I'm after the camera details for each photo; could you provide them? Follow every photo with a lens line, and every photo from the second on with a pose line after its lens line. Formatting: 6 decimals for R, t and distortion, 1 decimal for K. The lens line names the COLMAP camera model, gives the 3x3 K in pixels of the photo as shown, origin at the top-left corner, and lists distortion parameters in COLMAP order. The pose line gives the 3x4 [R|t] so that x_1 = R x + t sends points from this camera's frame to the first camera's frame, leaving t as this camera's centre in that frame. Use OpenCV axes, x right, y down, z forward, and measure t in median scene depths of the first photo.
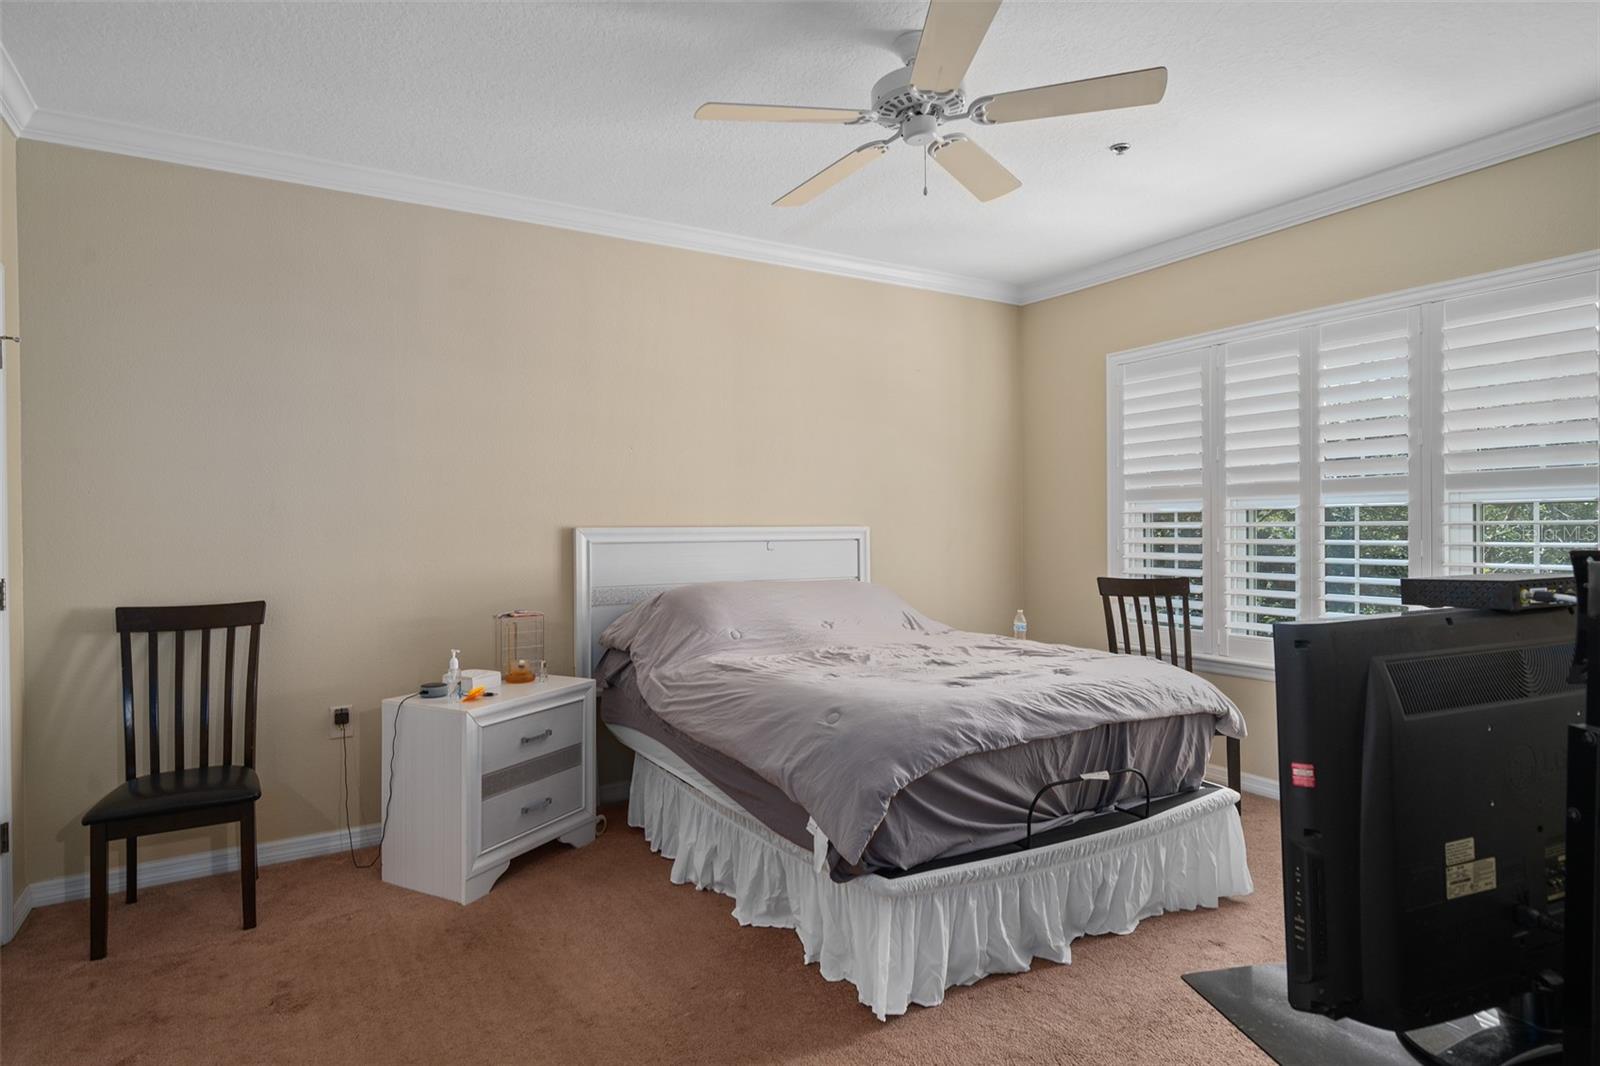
lens RADIAL K [[878.0, 0, 795.3], [0, 878.0, 538.0], [0, 0, 1]] dist [0.018847, 0.000549]
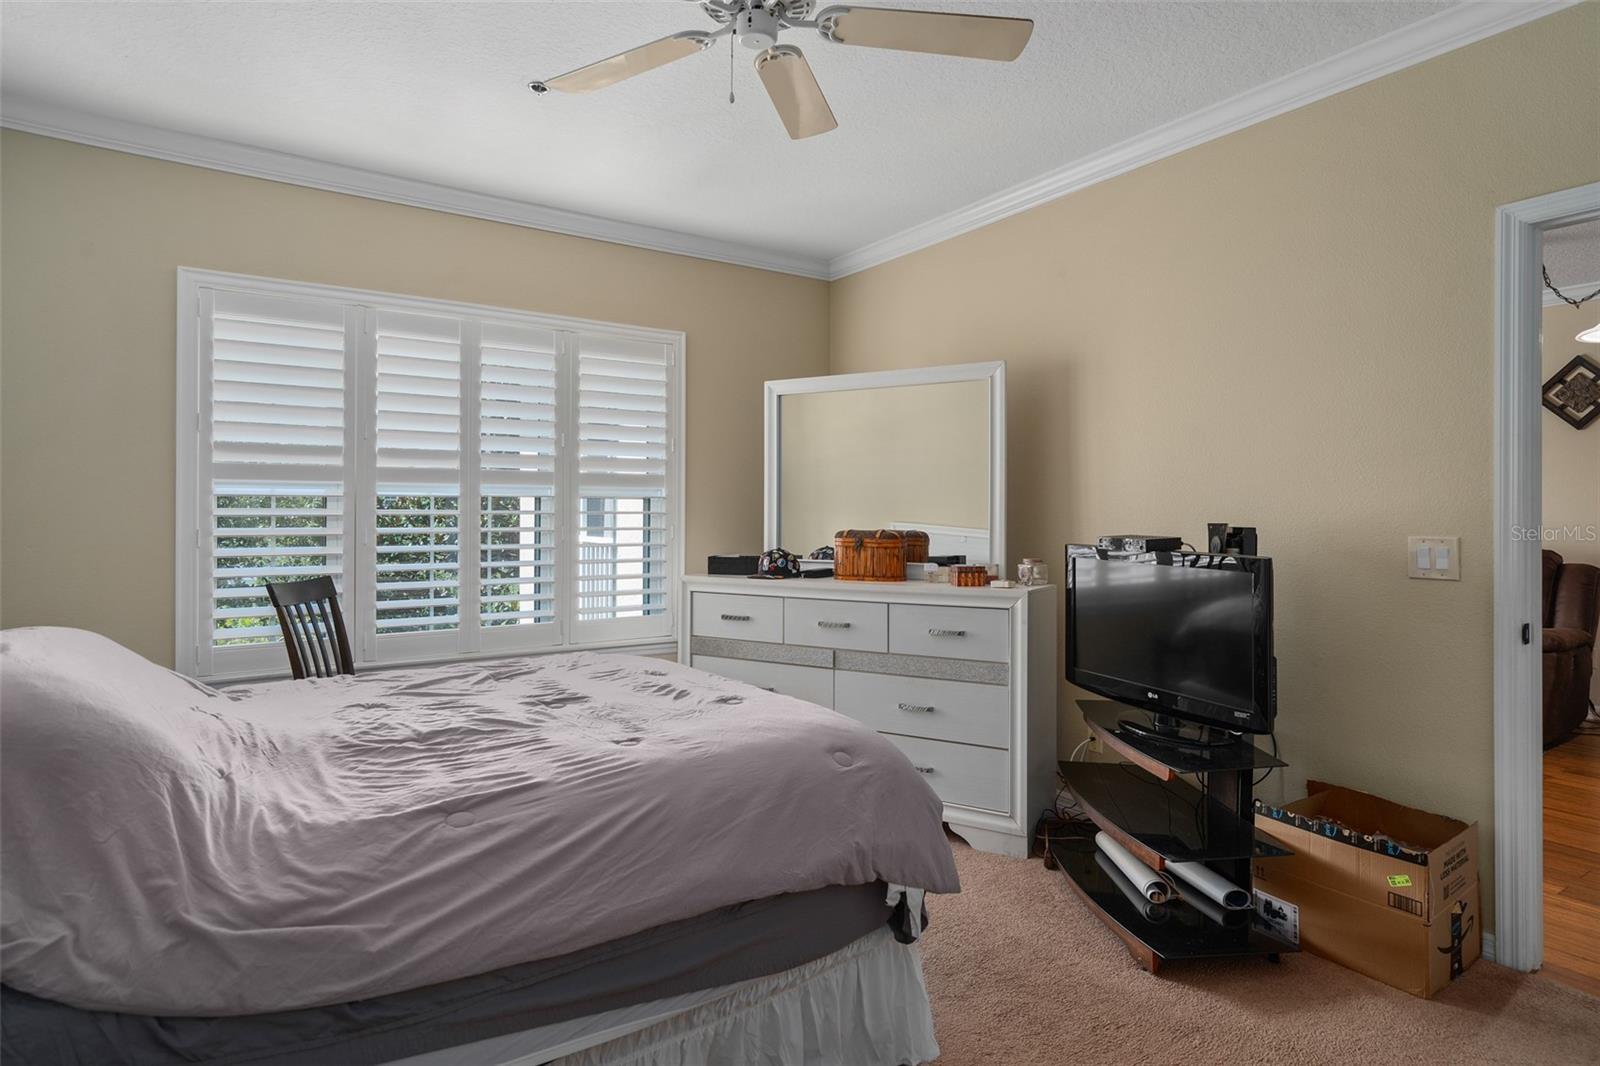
lens RADIAL K [[878.0, 0, 791.8], [0, 878.0, 515.7], [0, 0, 1]] dist [0.018847, 0.000549]
pose [[-0.060807, 0.004873, 0.998138, -0.430270], [0.011325, 0.999927, -0.004191, -0.002768], [-0.998085, 0.011049, -0.060858, 0.647308]]
